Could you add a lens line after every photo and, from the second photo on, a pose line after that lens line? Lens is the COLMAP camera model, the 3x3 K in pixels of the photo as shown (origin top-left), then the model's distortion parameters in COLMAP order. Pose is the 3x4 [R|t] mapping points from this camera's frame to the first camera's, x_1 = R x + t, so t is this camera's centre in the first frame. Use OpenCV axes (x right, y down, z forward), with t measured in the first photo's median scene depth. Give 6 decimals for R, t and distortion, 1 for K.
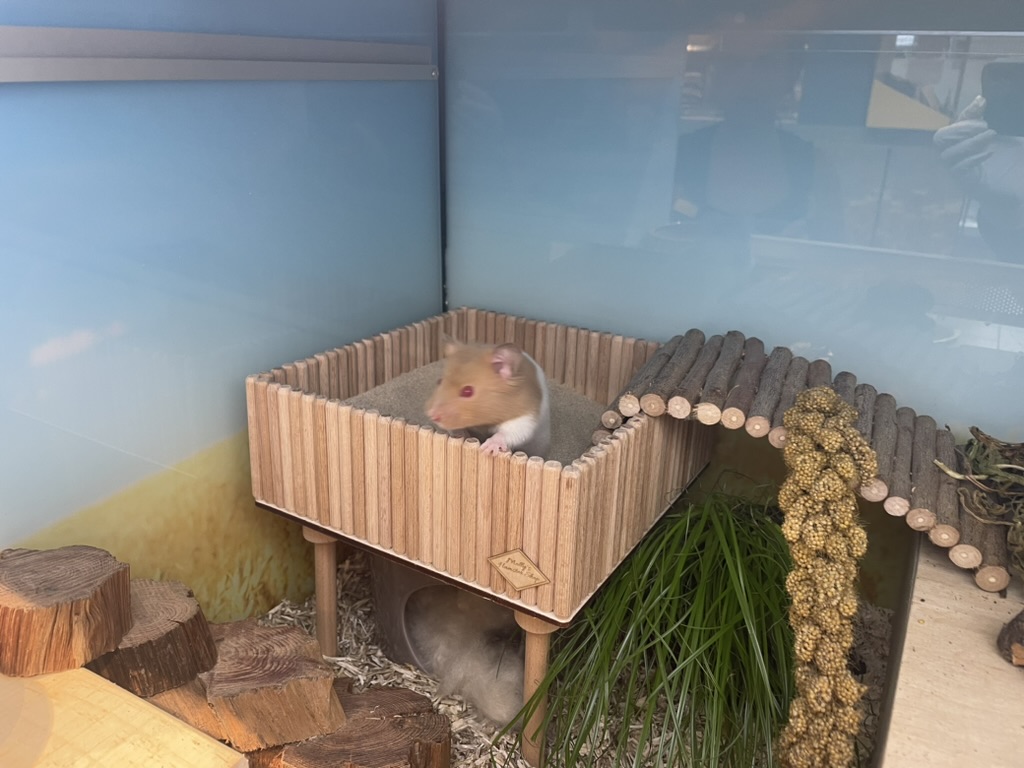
lens RADIAL K [[769.5, 0, 512.0], [0, 769.5, 384.0], [0, 0, 1]] dist [0.100614, -0.161293]
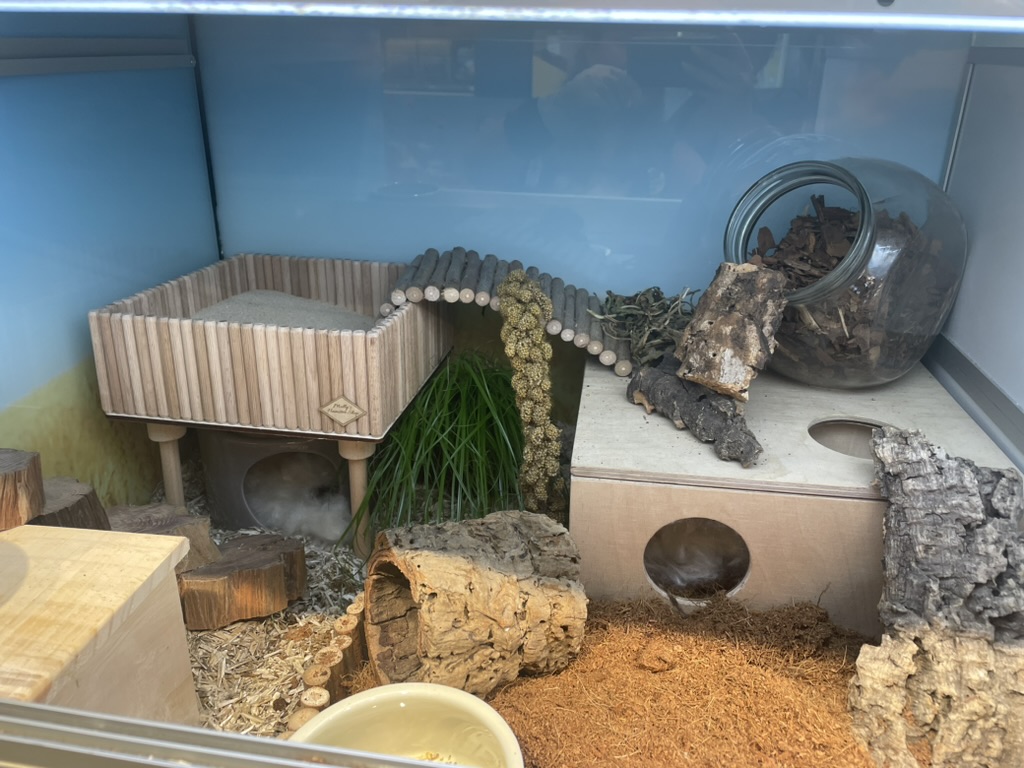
lens RADIAL K [[769.5, 0, 512.0], [0, 769.5, 384.0], [0, 0, 1]] dist [0.100614, -0.161293]
pose [[0.928897, -0.145195, 0.340689, -0.173327], [0.135157, 0.989397, 0.053153, 0.145177], [-0.344795, -0.003326, 0.938672, -0.452811]]
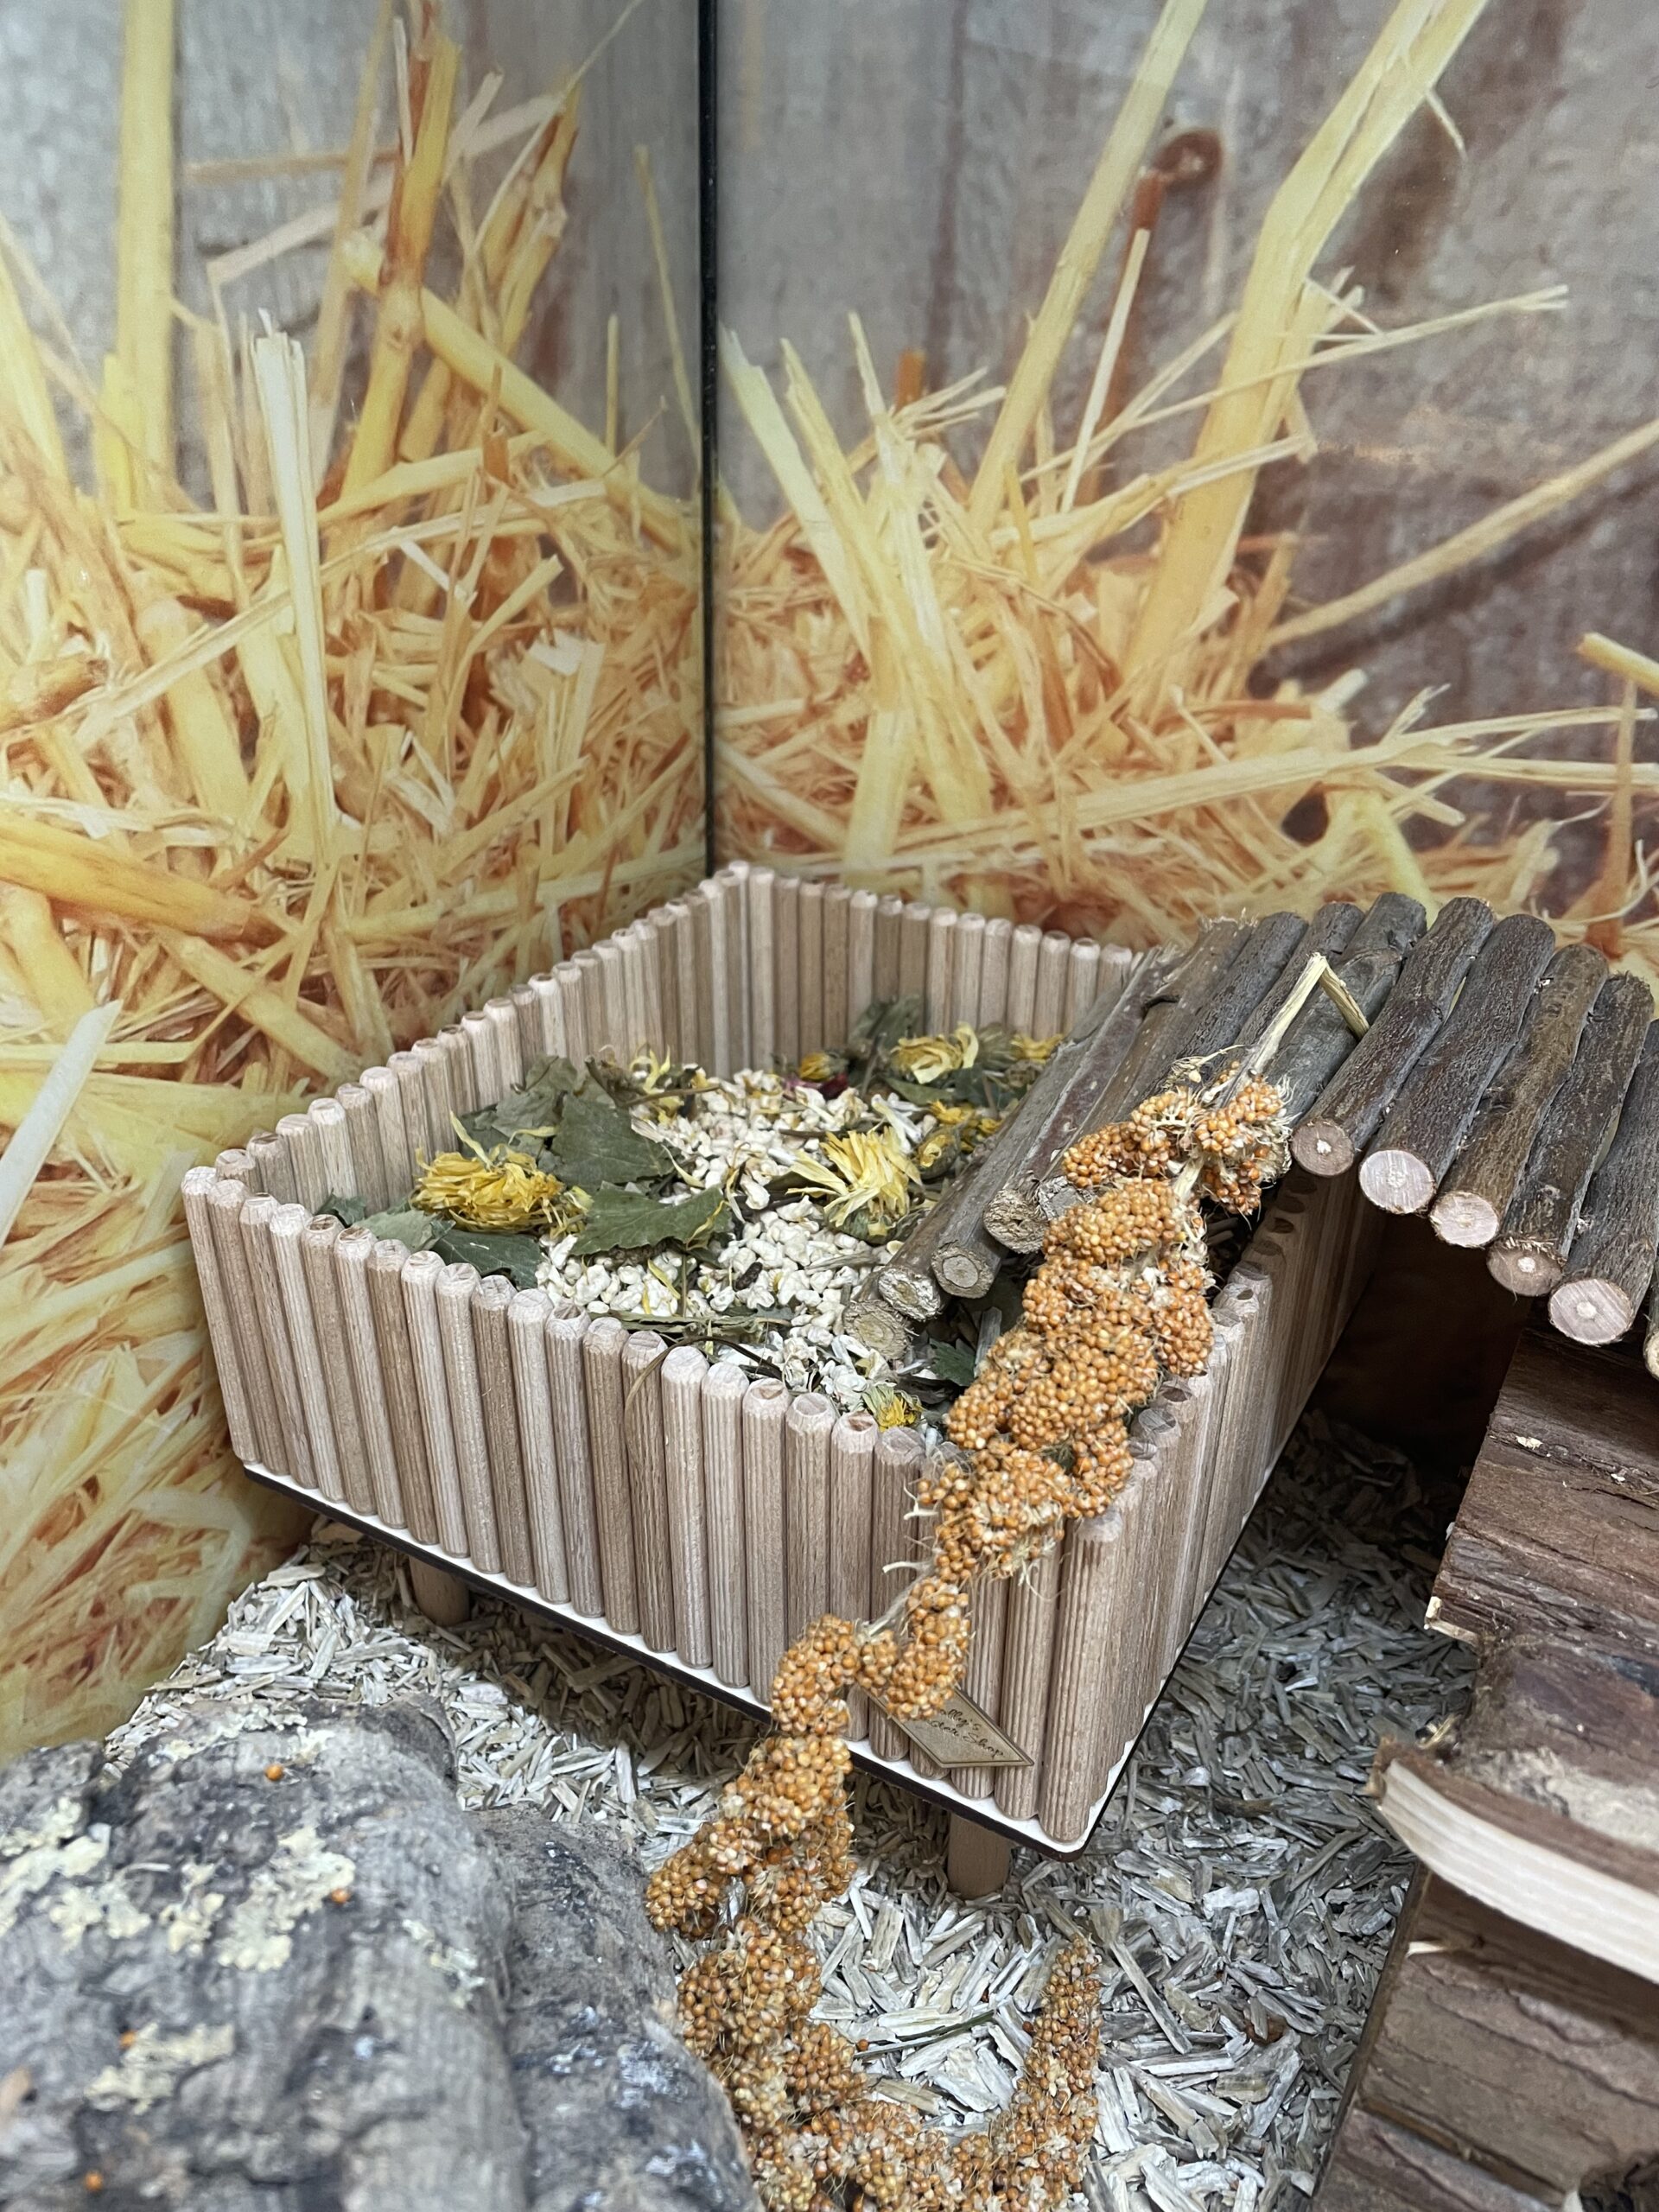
lens RADIAL K [[1662.3, 0, 829.5], [0, 1662.3, 1106.0], [0, 0, 1]] dist [0.100614, -0.161293]
pose [[0.999306, -0.036499, 0.007456, -0.041327], [0.034594, 0.983454, 0.177822, -0.193834], [-0.013823, -0.177441, 0.984034, 0.228956]]
